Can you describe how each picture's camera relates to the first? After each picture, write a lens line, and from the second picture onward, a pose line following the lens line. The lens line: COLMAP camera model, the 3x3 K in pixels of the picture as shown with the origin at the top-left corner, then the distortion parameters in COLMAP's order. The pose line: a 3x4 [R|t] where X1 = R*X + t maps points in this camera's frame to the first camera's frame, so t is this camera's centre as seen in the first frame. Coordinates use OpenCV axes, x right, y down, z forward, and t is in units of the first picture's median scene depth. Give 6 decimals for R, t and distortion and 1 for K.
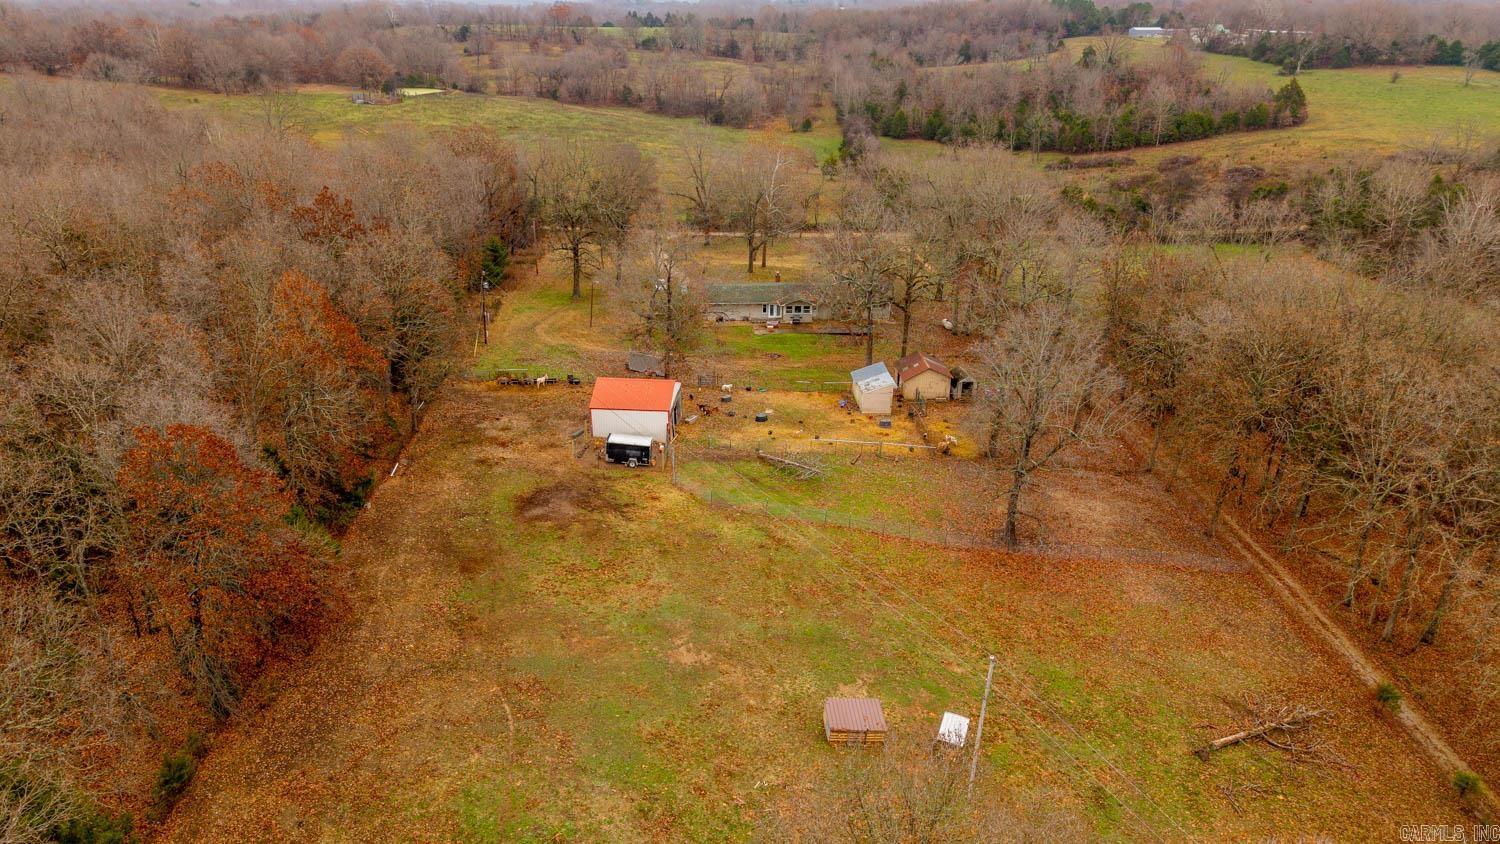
lens RADIAL K [[1001.7, 0, 749.6], [0, 1001.7, 422.3], [0, 0, 1]] dist [-0.018642, 0.022614]
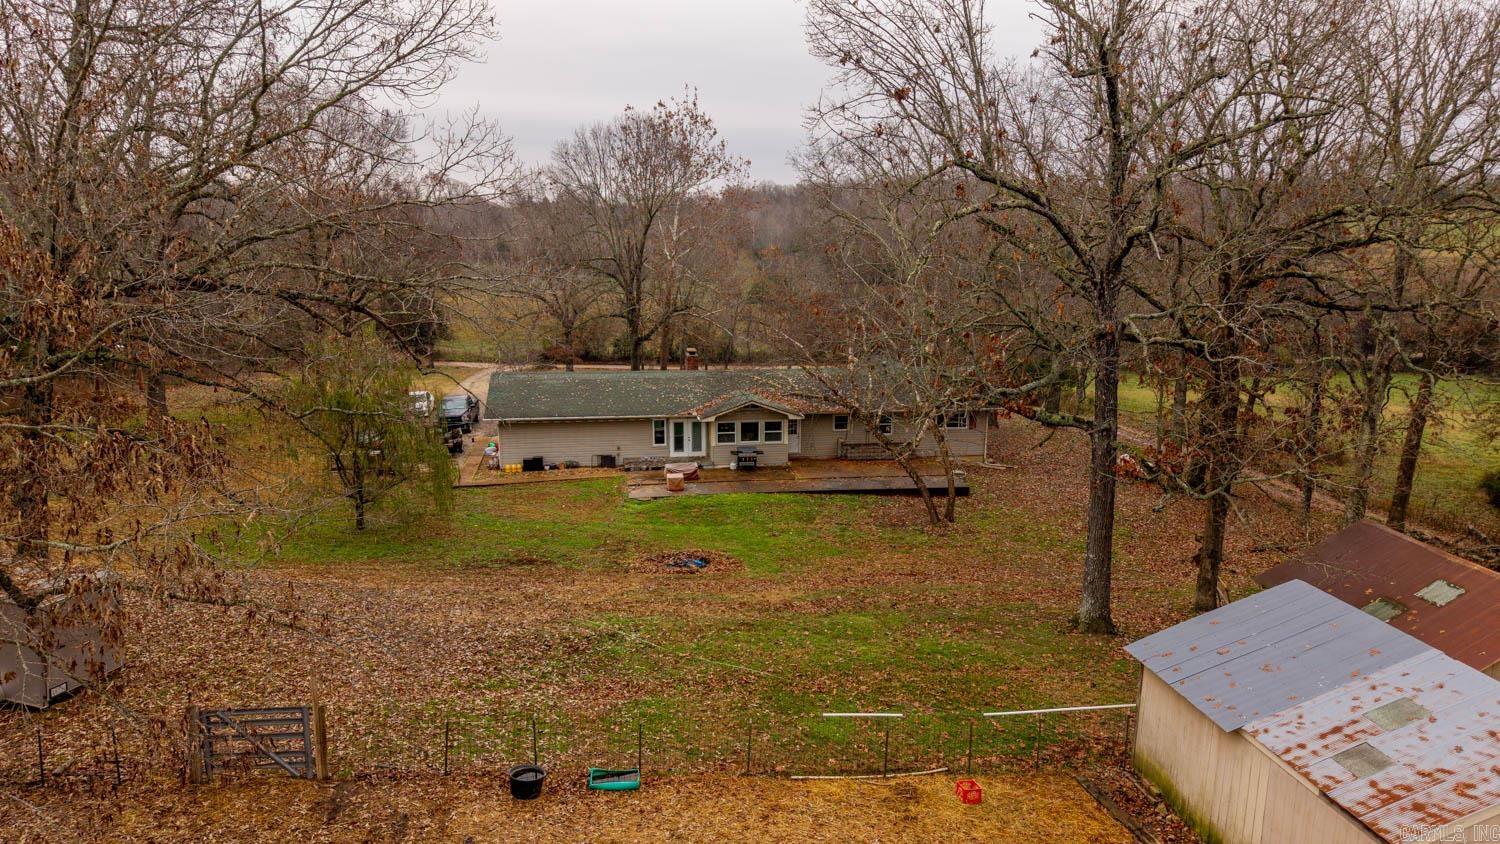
lens RADIAL K [[1001.7, 0, 737.4], [0, 1001.7, 447.9], [0, 0, 1]] dist [-0.018642, 0.022614]
pose [[0.996904, -0.017428, 0.076672, 0.015910], [0.030507, 0.984470, -0.172883, -0.044690], [-0.072468, 0.174686, 0.981954, 0.656241]]
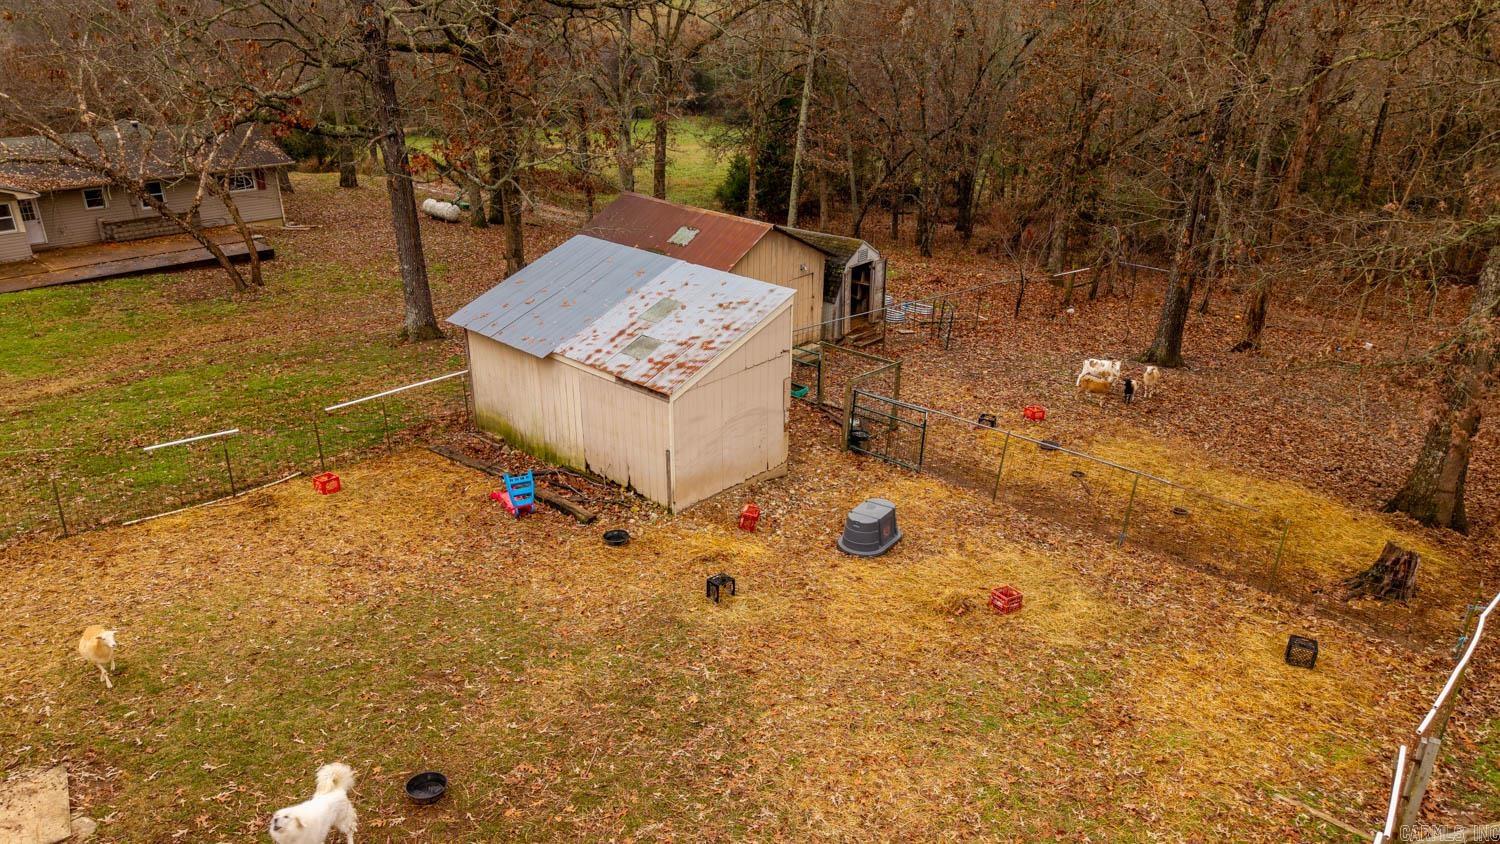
lens RADIAL K [[1001.7, 0, 753.5], [0, 1001.7, 423.2], [0, 0, 1]] dist [-0.018642, 0.022614]
pose [[0.722582, -0.269802, 0.636461, 0.014184], [0.261403, 0.958971, 0.109744, -0.029714], [-0.639957, 0.087074, 0.763462, 0.652793]]
